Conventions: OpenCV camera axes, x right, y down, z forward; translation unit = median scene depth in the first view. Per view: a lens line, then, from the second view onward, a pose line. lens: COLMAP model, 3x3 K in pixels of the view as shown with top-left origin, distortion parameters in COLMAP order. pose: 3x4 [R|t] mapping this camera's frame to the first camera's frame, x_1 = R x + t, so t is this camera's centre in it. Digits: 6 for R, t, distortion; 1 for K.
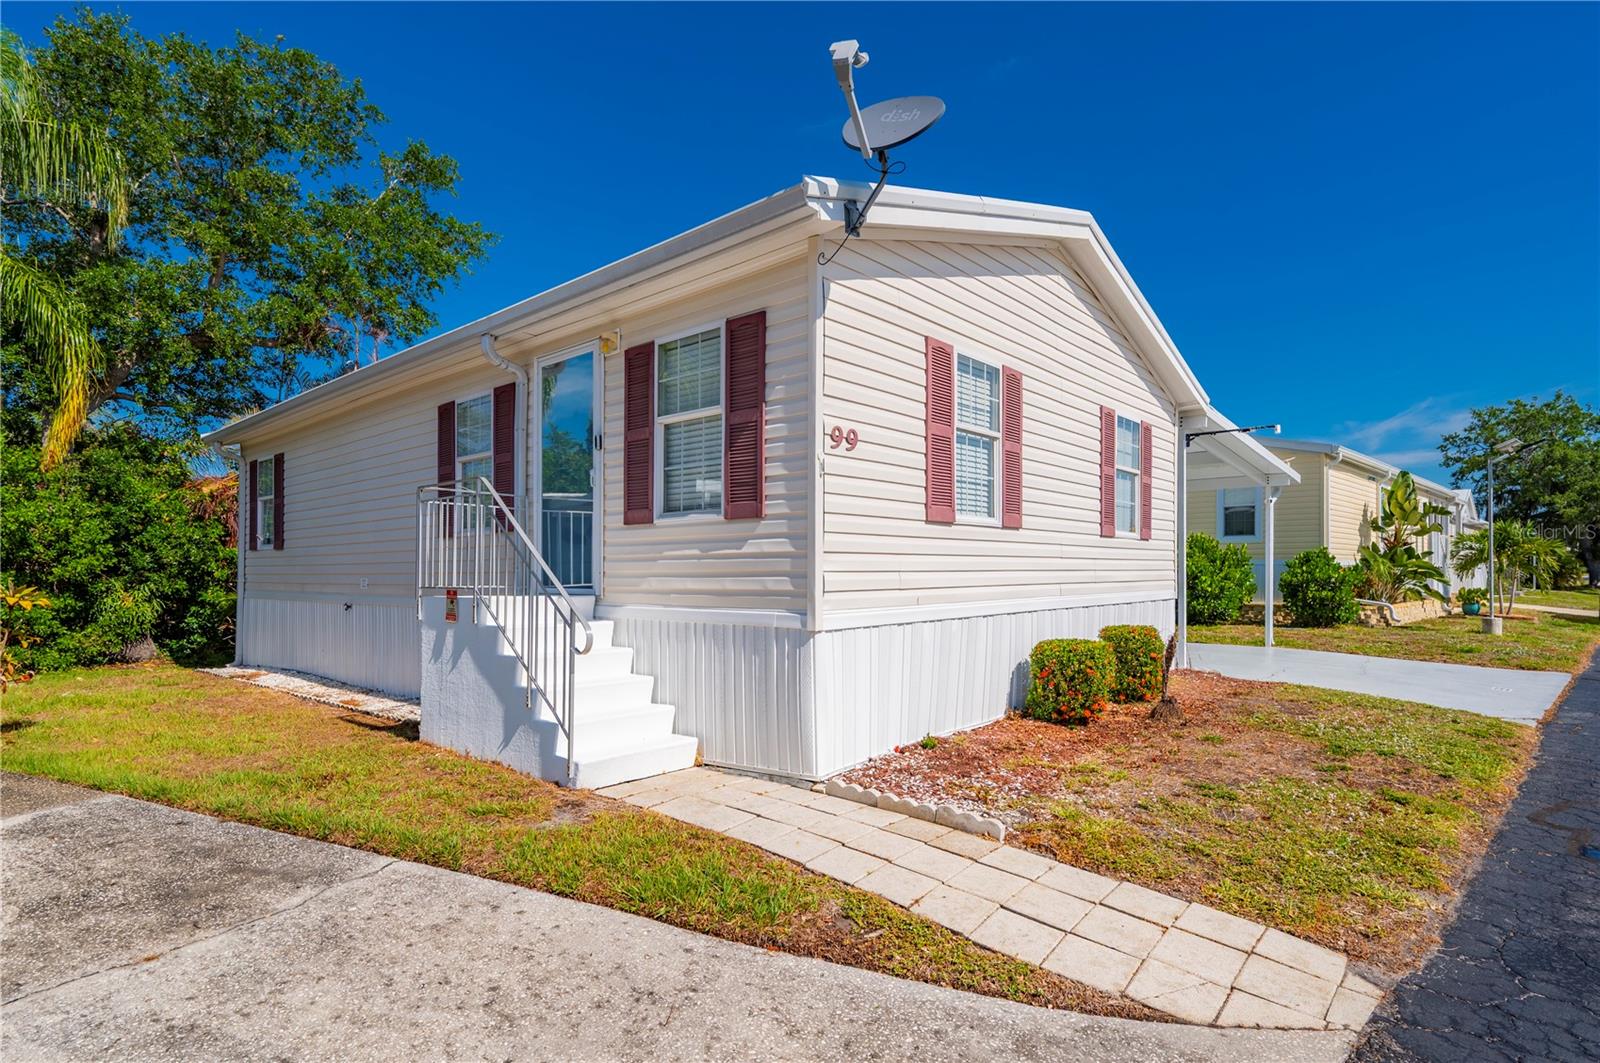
lens RADIAL K [[814.8, 0, 820.0], [0, 814.8, 574.7], [0, 0, 1]] dist [0.000013, 0.000245]
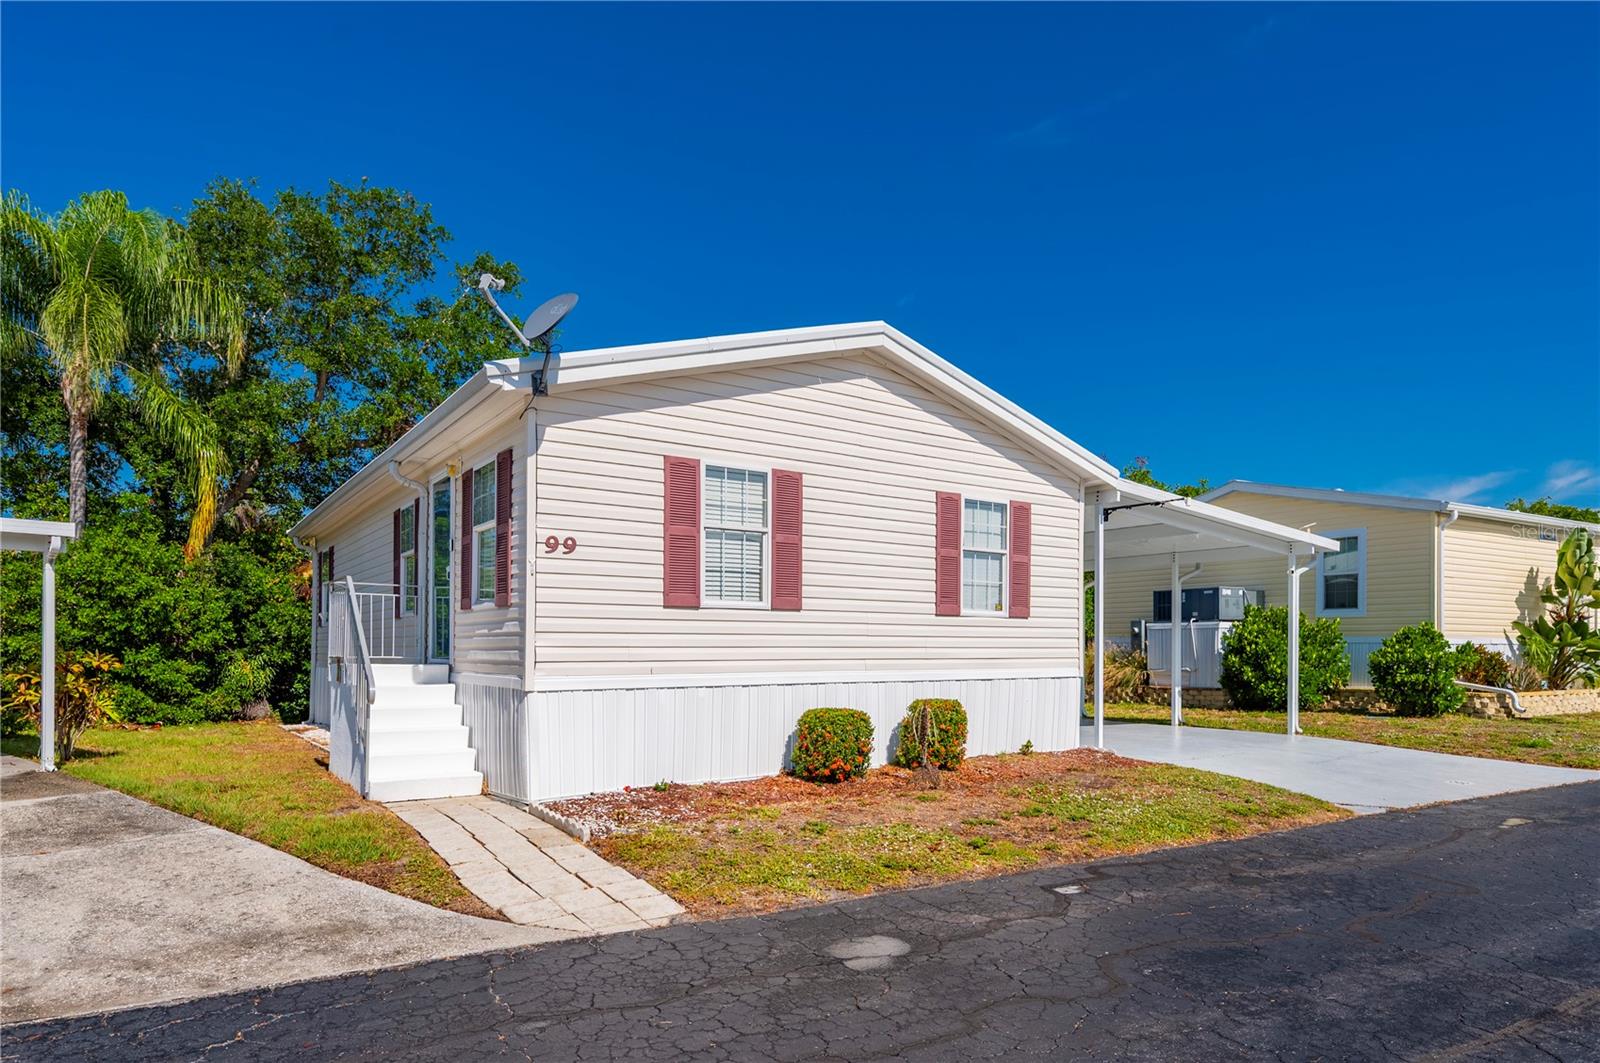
lens RADIAL K [[936.2, 0, 800.0], [0, 936.2, 651.7], [0, 0, 1]] dist [0.000231, -0.000285]
pose [[0.967924, 0.007107, -0.251142, 0.644619], [-0.006974, 0.999975, 0.001421, -0.000543], [0.251145, 0.000376, 0.967949, -0.294095]]
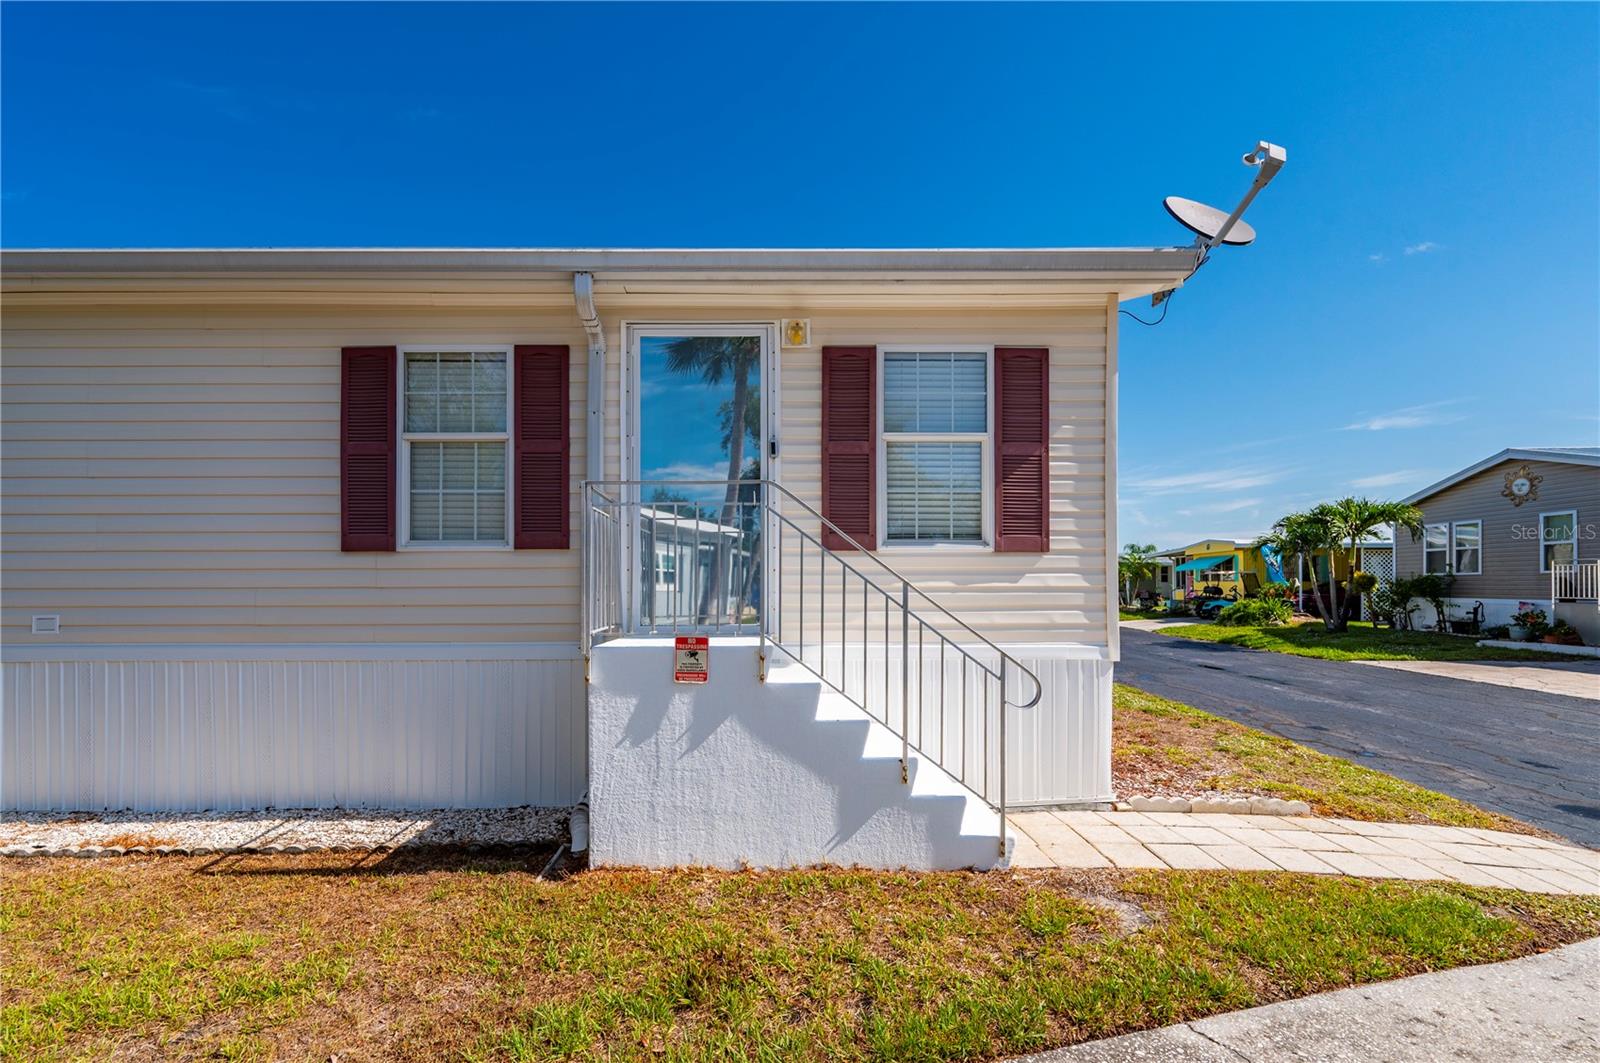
lens RADIAL K [[689.9, 0, 796.3], [0, 689.9, 577.6], [0, 0, 1]] dist [-0.000562, -0.000046]
pose [[0.755898, 0.004984, 0.654671, -0.730528], [-0.000866, 0.999978, -0.006612, -0.027384], [-0.654689, 0.004431, 0.755885, 0.468395]]
